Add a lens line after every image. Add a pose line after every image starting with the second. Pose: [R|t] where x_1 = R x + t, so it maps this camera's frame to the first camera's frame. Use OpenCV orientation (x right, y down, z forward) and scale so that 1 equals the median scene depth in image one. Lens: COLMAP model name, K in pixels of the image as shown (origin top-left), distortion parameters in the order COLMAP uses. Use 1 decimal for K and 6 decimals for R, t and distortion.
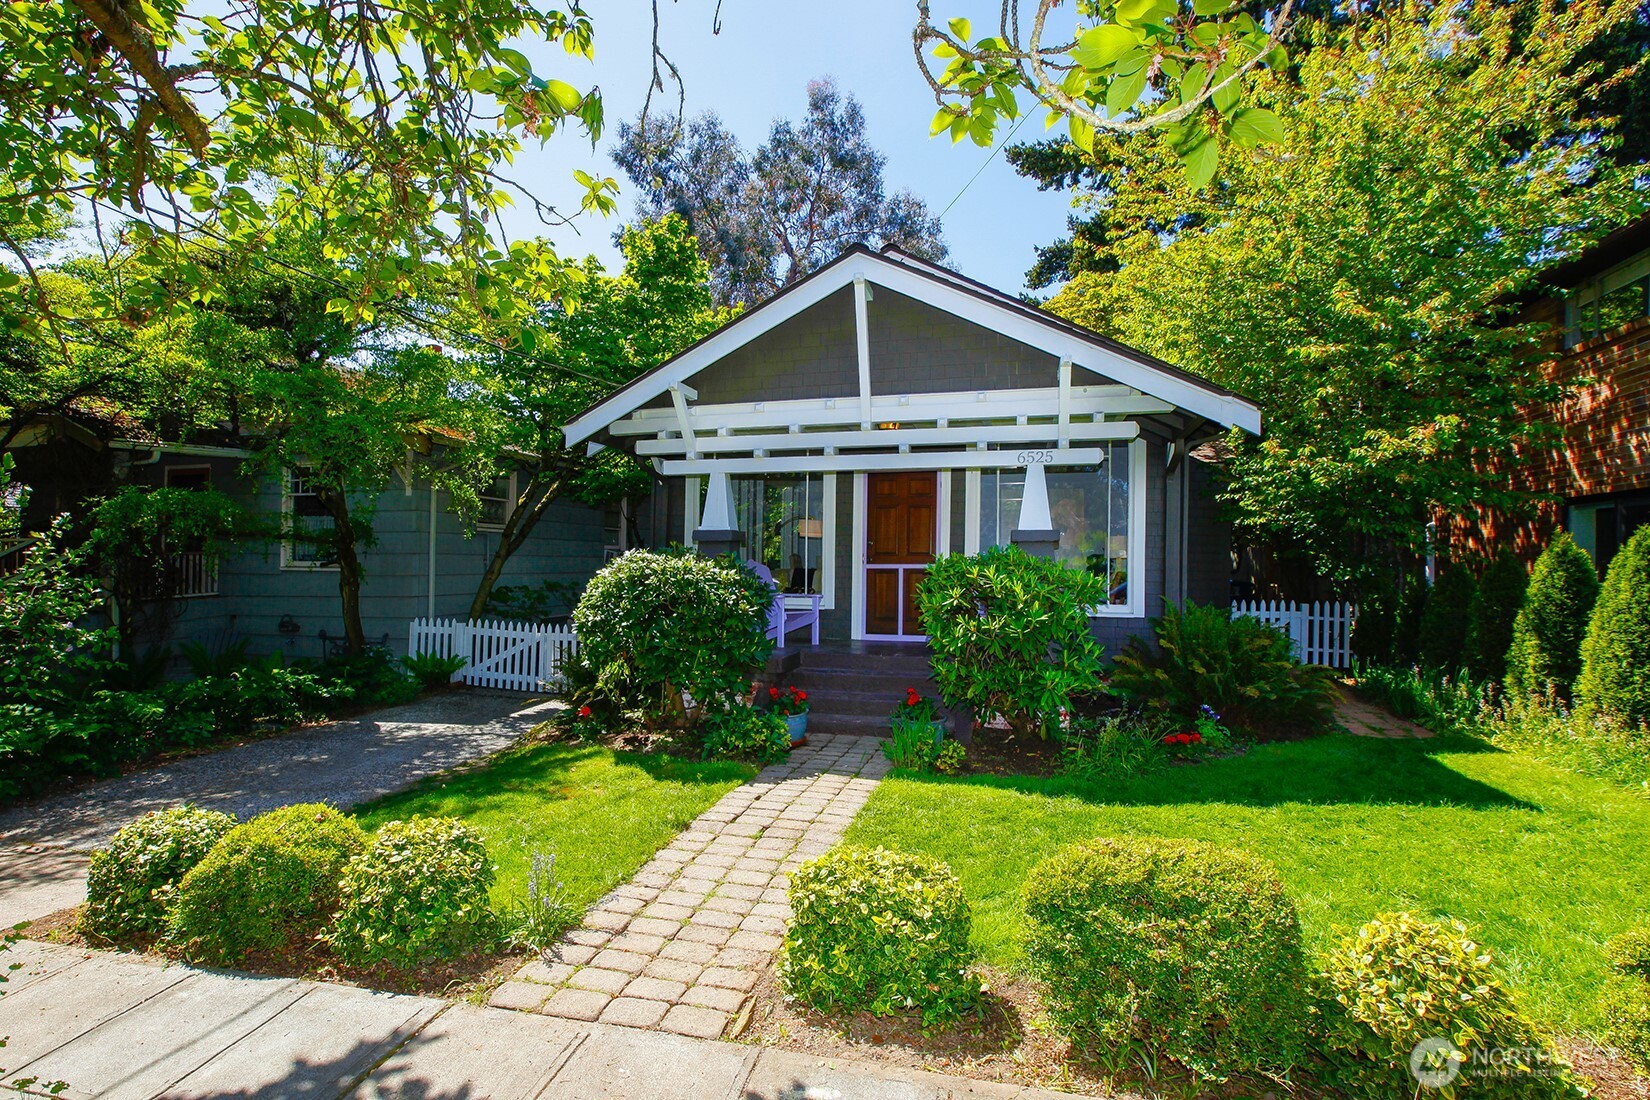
lens RADIAL K [[768.3, 0, 819.4], [0, 768.3, 553.3], [0, 0, 1]] dist [-0.004906, 0.001175]
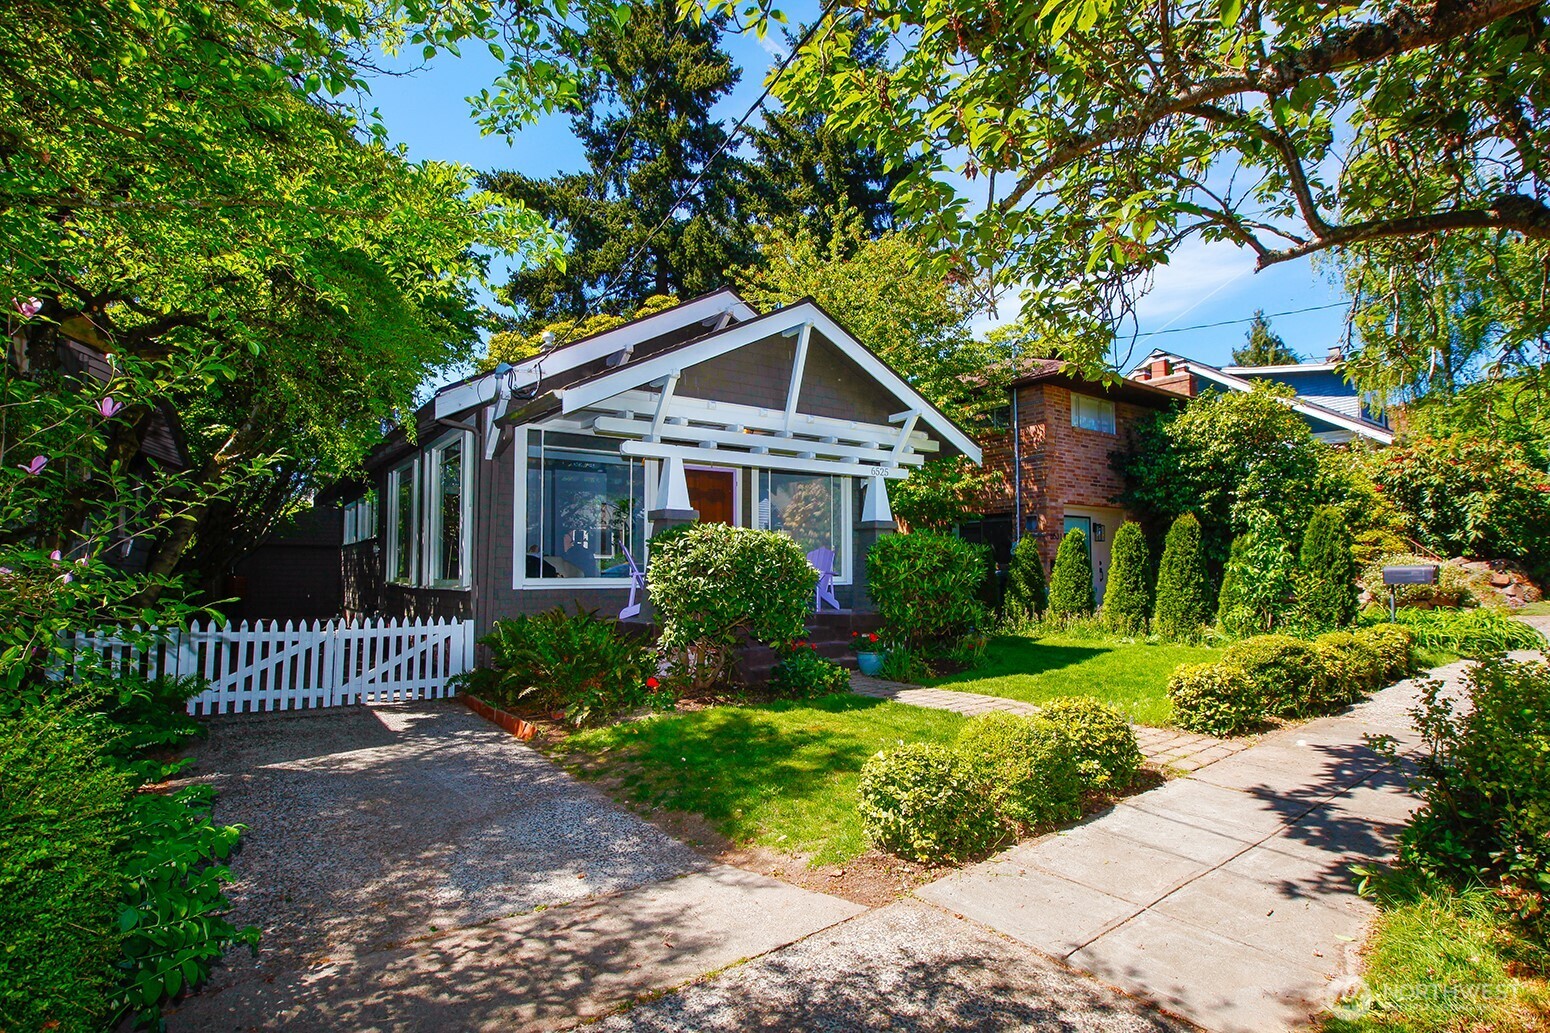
lens RADIAL K [[781.5, 0, 771.6], [0, 781.5, 520.0], [0, 0, 1]] dist [-0.001843, -0.000224]
pose [[0.601787, 0.024674, 0.798275, -0.943504], [-0.017744, 0.999689, -0.017524, -0.000658], [-0.798459, -0.003619, 0.602038, 0.228437]]
